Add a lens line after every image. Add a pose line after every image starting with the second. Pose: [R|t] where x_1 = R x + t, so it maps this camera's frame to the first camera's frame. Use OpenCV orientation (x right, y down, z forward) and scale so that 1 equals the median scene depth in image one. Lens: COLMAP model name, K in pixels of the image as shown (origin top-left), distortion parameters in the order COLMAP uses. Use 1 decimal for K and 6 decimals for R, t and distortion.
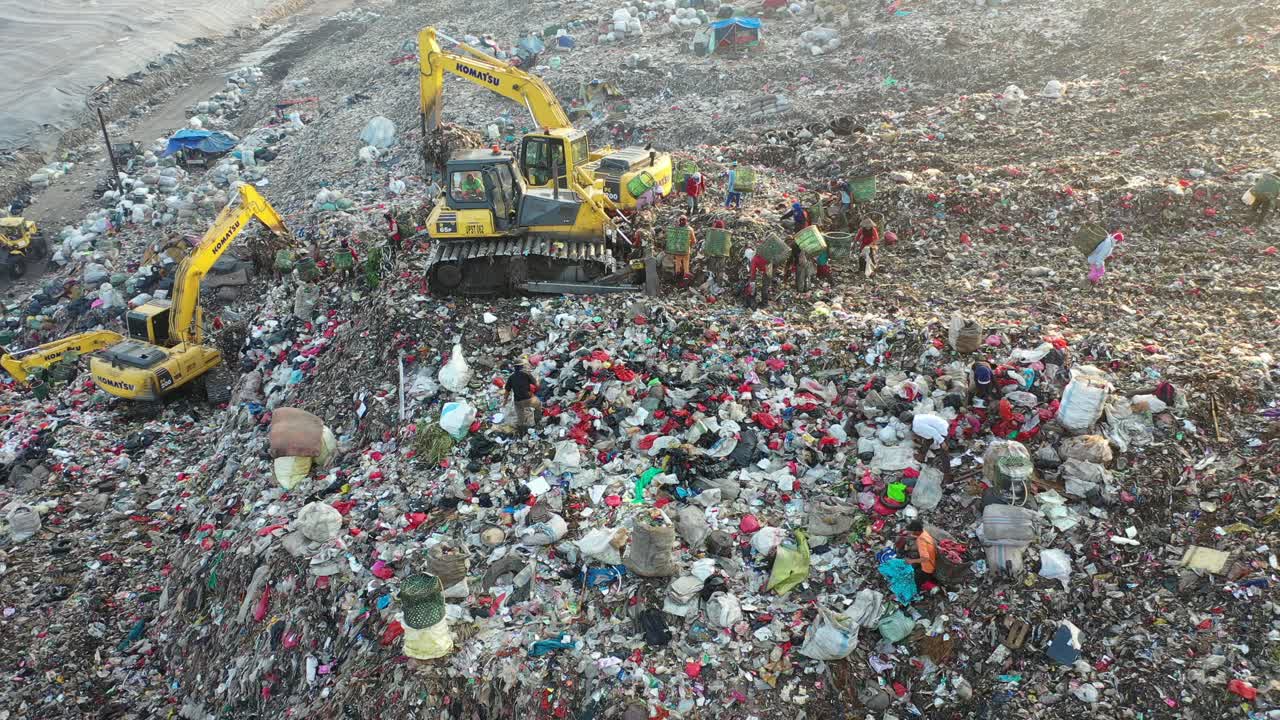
lens RADIAL K [[990.5, 0, 640.8], [0, 990.5, 358.1], [0, 0, 1]] dist [0.000662, -0.001982]
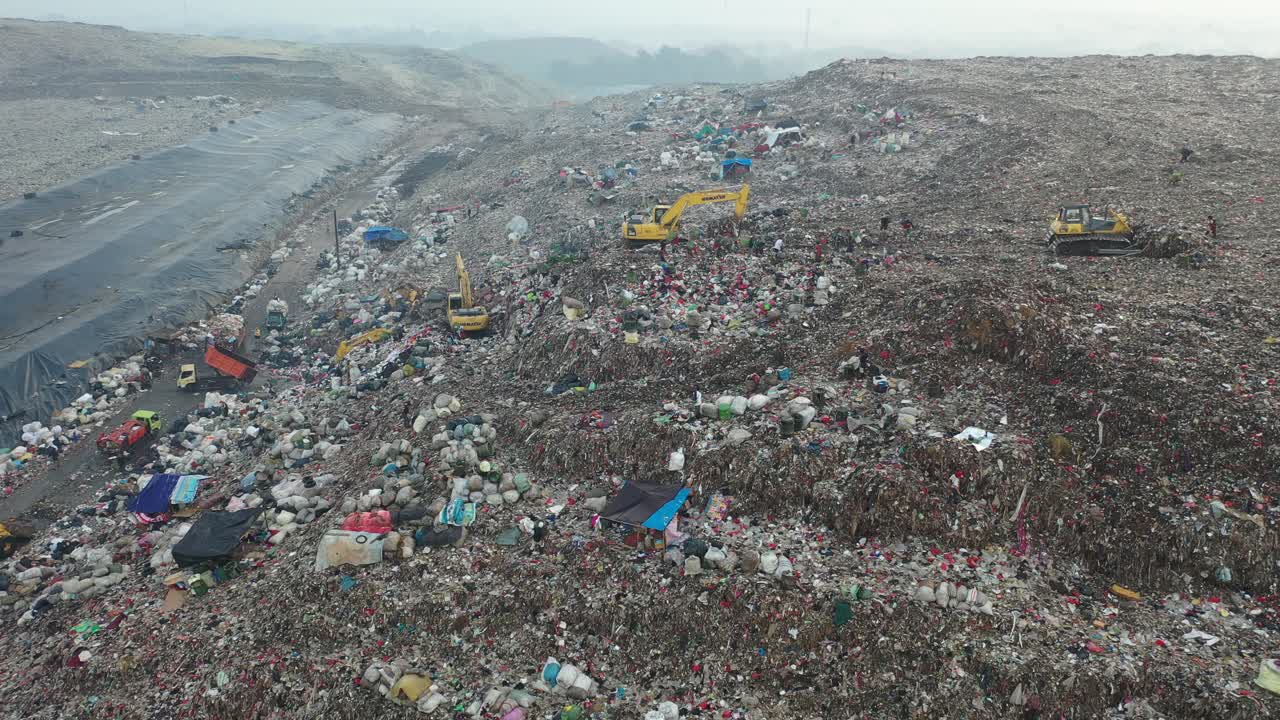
lens RADIAL K [[990.5, 0, 639.9], [0, 990.5, 360.8], [0, 0, 1]] dist [0.000662, -0.001982]
pose [[0.999716, 0.009899, -0.021680, -0.025962], [-0.012353, 0.993152, -0.116177, 0.189243], [0.020381, 0.116412, 0.992992, -0.617091]]
